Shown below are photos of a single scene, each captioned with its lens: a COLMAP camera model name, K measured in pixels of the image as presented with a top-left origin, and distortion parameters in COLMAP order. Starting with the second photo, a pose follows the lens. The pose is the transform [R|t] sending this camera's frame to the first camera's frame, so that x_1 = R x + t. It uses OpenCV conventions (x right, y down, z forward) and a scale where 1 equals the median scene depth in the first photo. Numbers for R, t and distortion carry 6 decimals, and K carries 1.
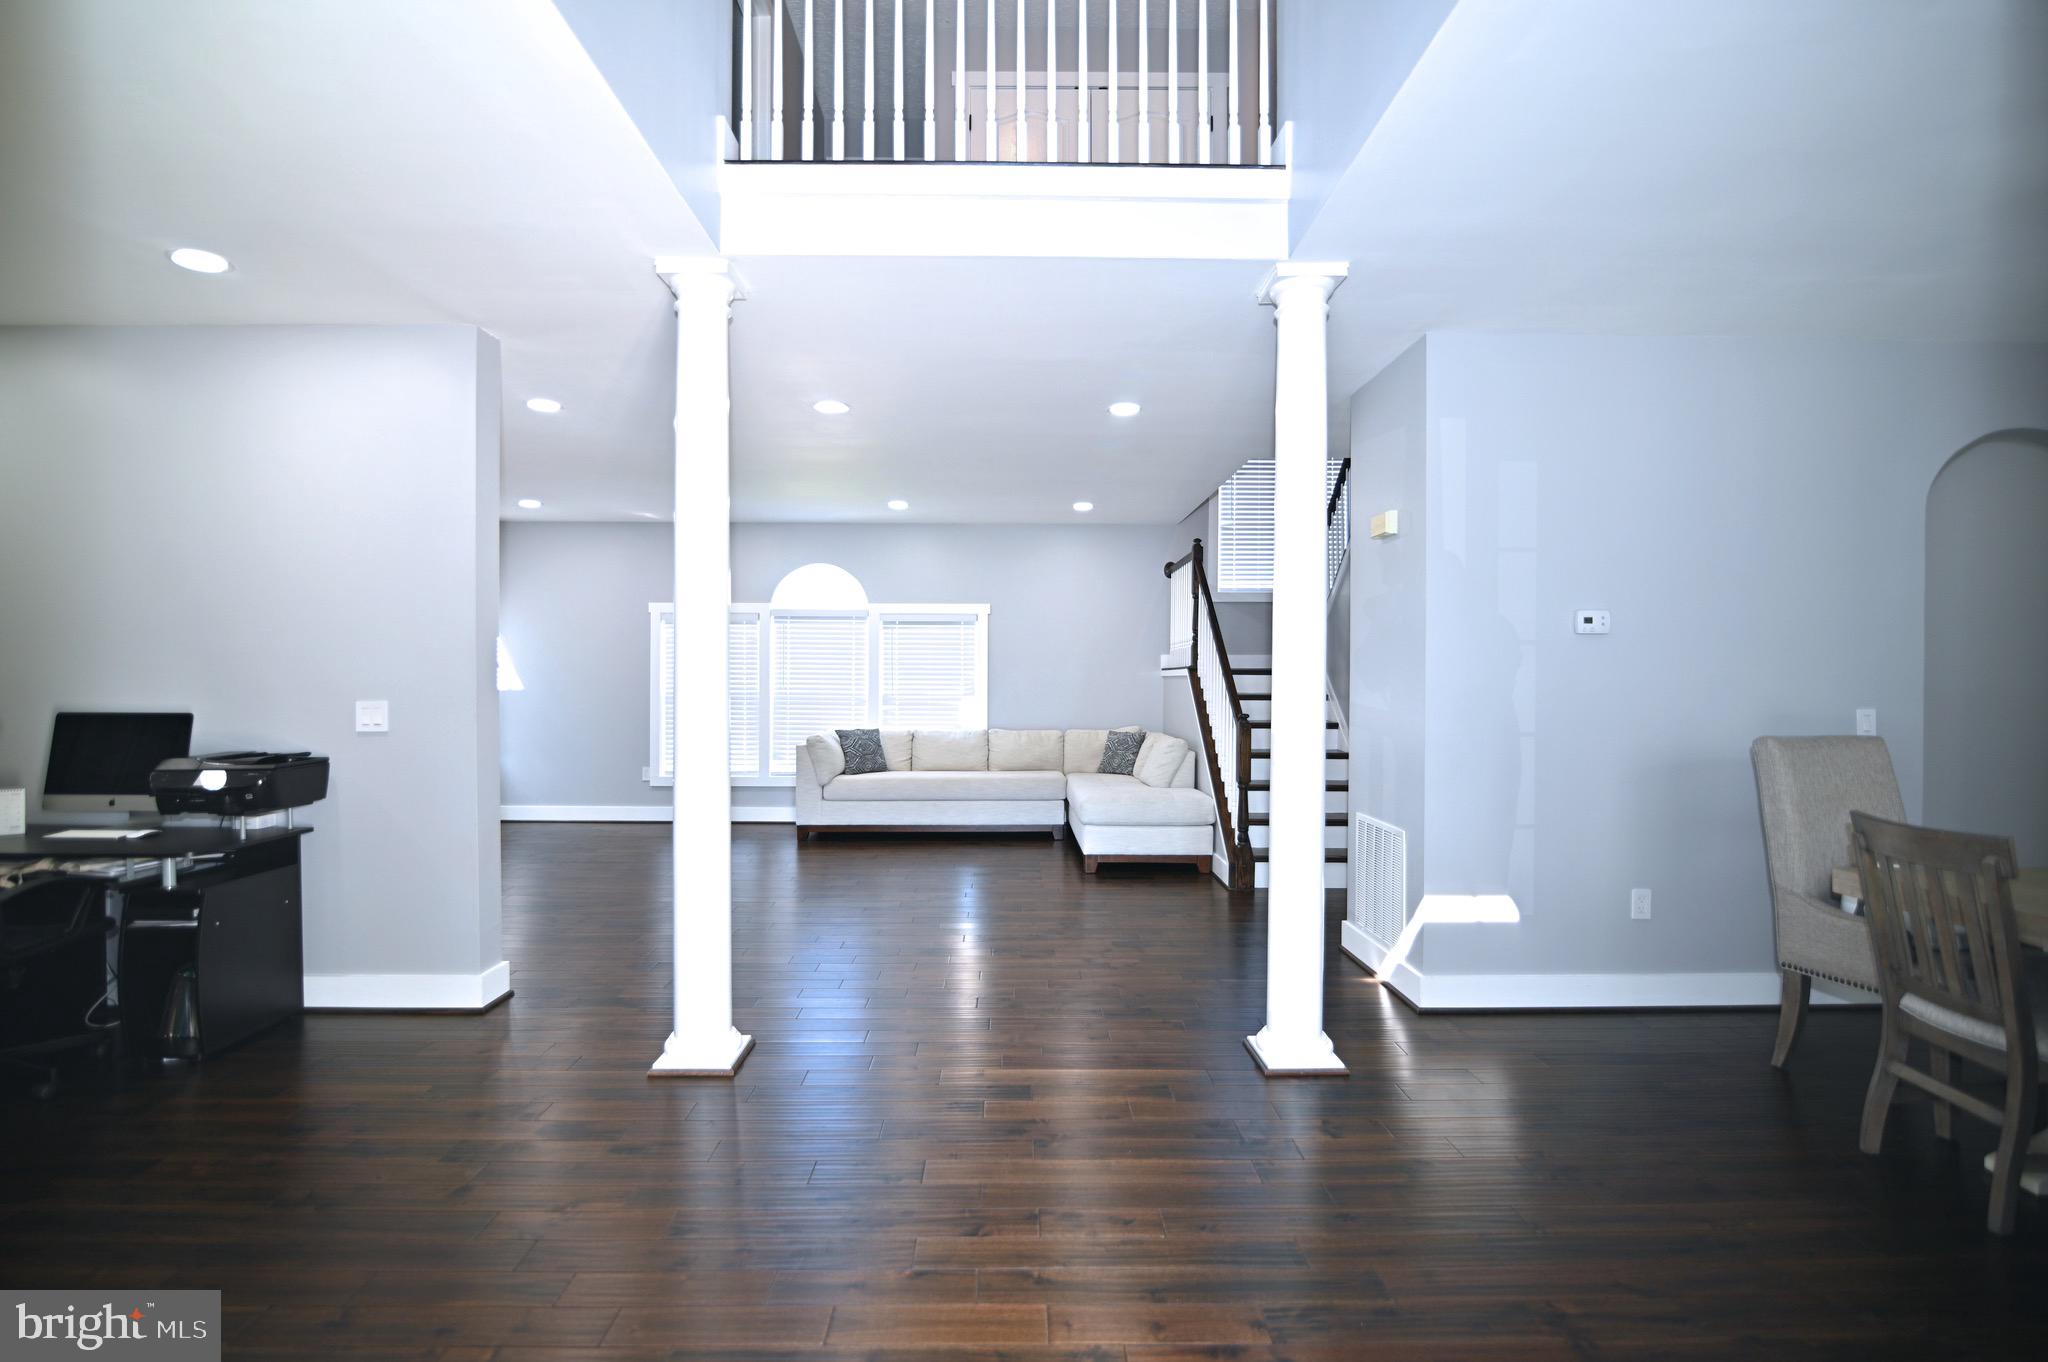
lens RADIAL K [[936.5, 0, 1016.1], [0, 936.5, 686.8], [0, 0, 1]] dist [-0.020639, 0.000580]
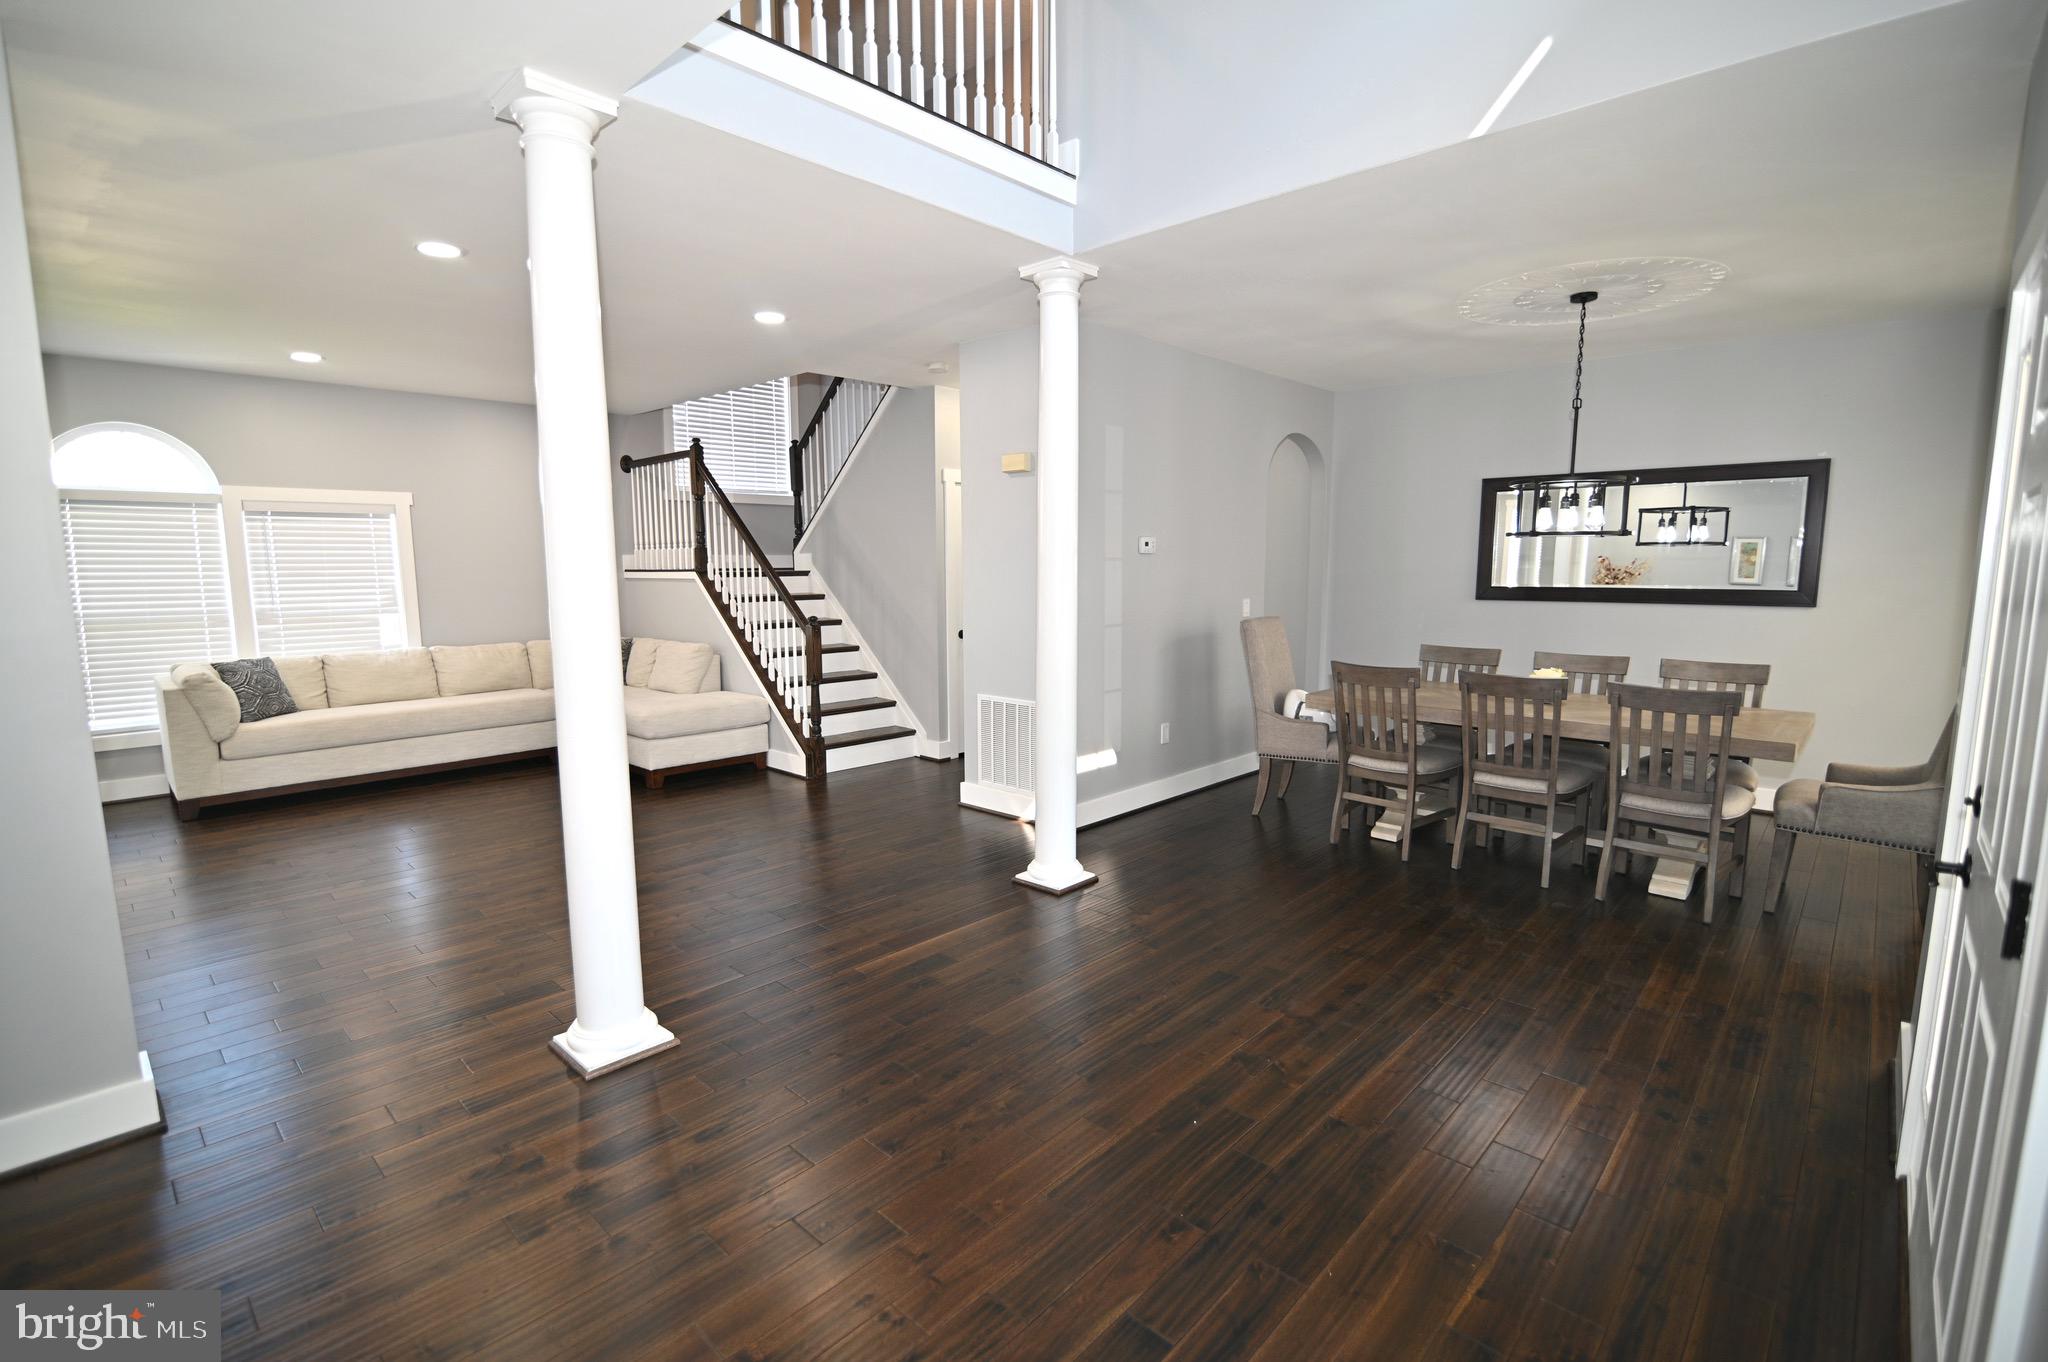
lens RADIAL K [[936.5, 0, 1016.1], [0, 936.5, 686.8], [0, 0, 1]] dist [-0.020639, 0.000580]
pose [[0.694127, -0.101659, 0.712638, -0.286903], [0.013374, 0.991628, 0.128432, -0.020317], [-0.719728, -0.079617, 0.689676, 0.062200]]
